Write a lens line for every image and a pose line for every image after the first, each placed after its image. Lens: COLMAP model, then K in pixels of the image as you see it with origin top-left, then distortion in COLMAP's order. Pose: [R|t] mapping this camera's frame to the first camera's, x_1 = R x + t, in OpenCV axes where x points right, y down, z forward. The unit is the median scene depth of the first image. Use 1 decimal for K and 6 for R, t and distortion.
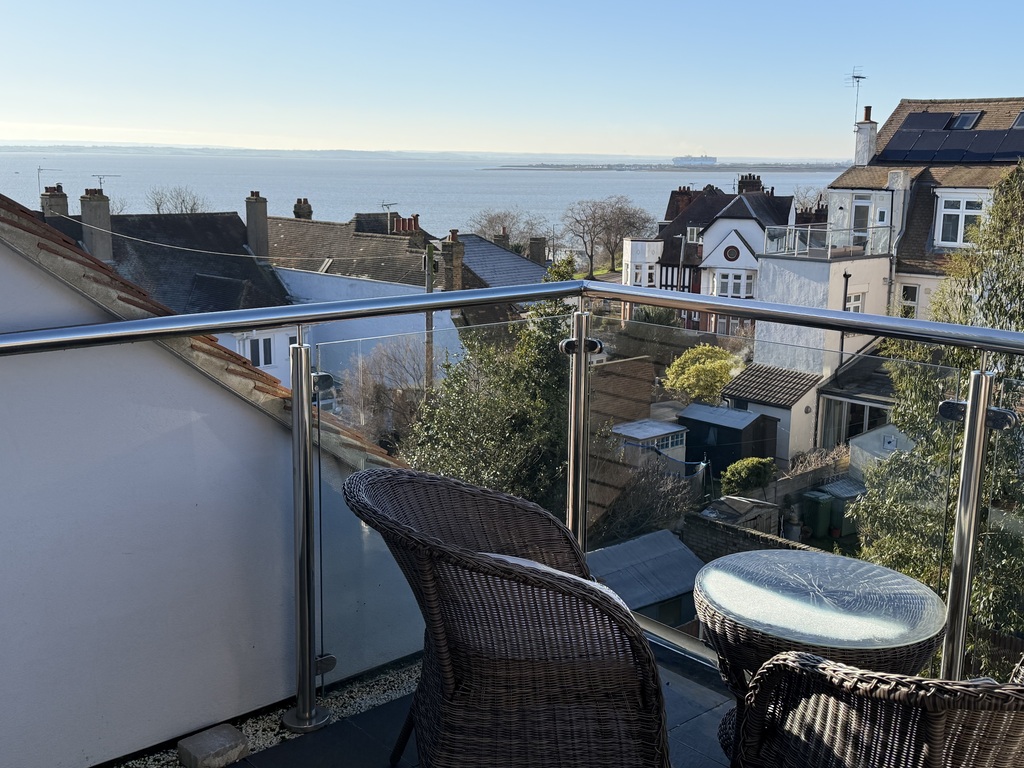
lens RADIAL K [[1104.1, 0, 512.0], [0, 1104.1, 384.0], [0, 0, 1]] dist [0.238758, -0.661886]
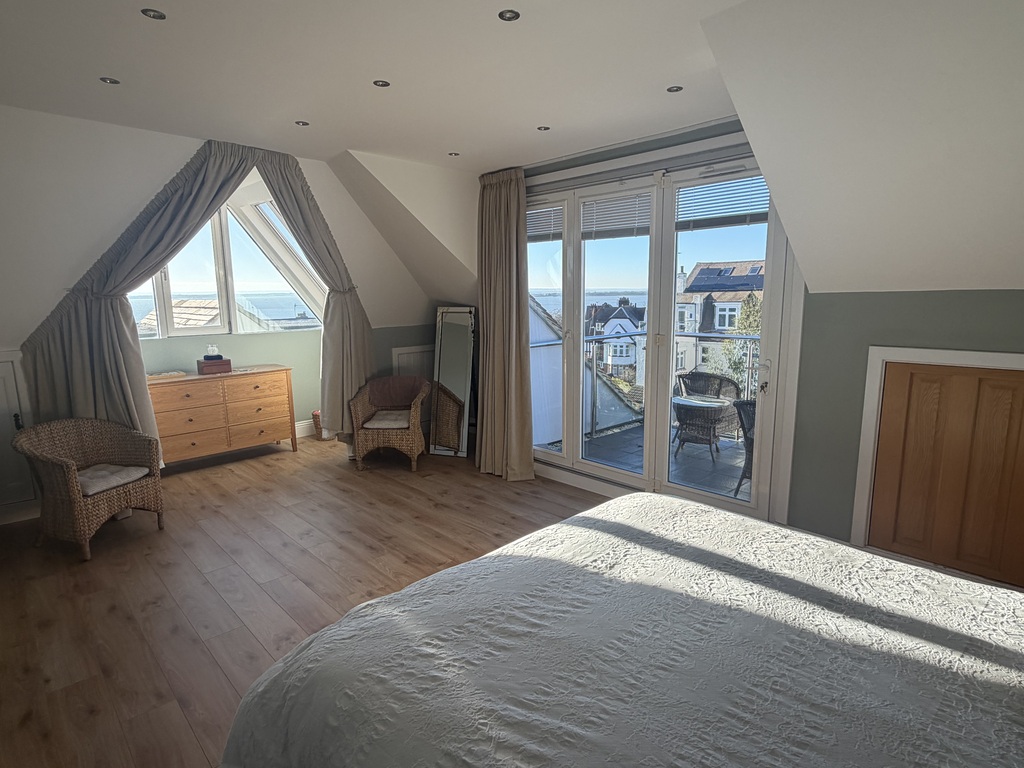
lens RADIAL K [[576.1, 0, 512.0], [0, 576.1, 384.0], [0, 0, 1]] dist [0.001765, 0.000344]
pose [[0.999274, -0.028964, 0.024769, -0.048175], [0.029926, 0.998776, -0.039394, 0.016073], [-0.023598, 0.040107, 0.998917, -0.098717]]
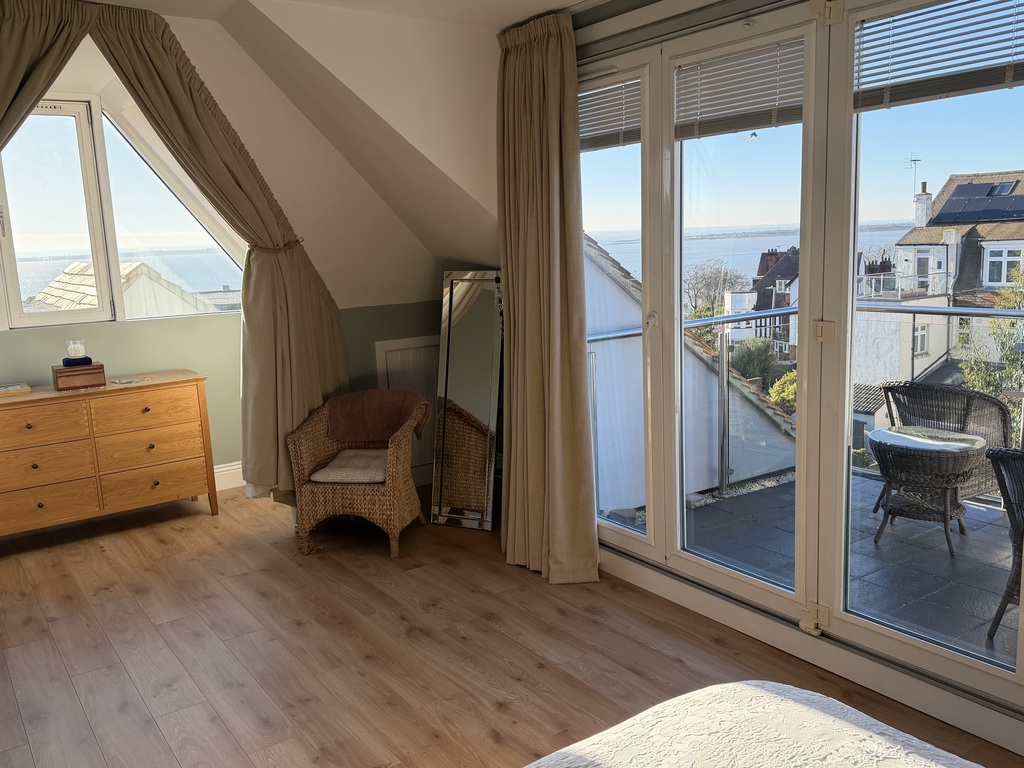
lens RADIAL K [[874.1, 0, 512.0], [0, 874.1, 384.0], [0, 0, 1]] dist [0.136038, -0.233682]
pose [[0.991493, -0.032774, -0.125968, -0.034689], [0.028435, 0.998944, -0.036089, 0.010996], [0.127018, 0.032200, 0.991378, -0.075498]]
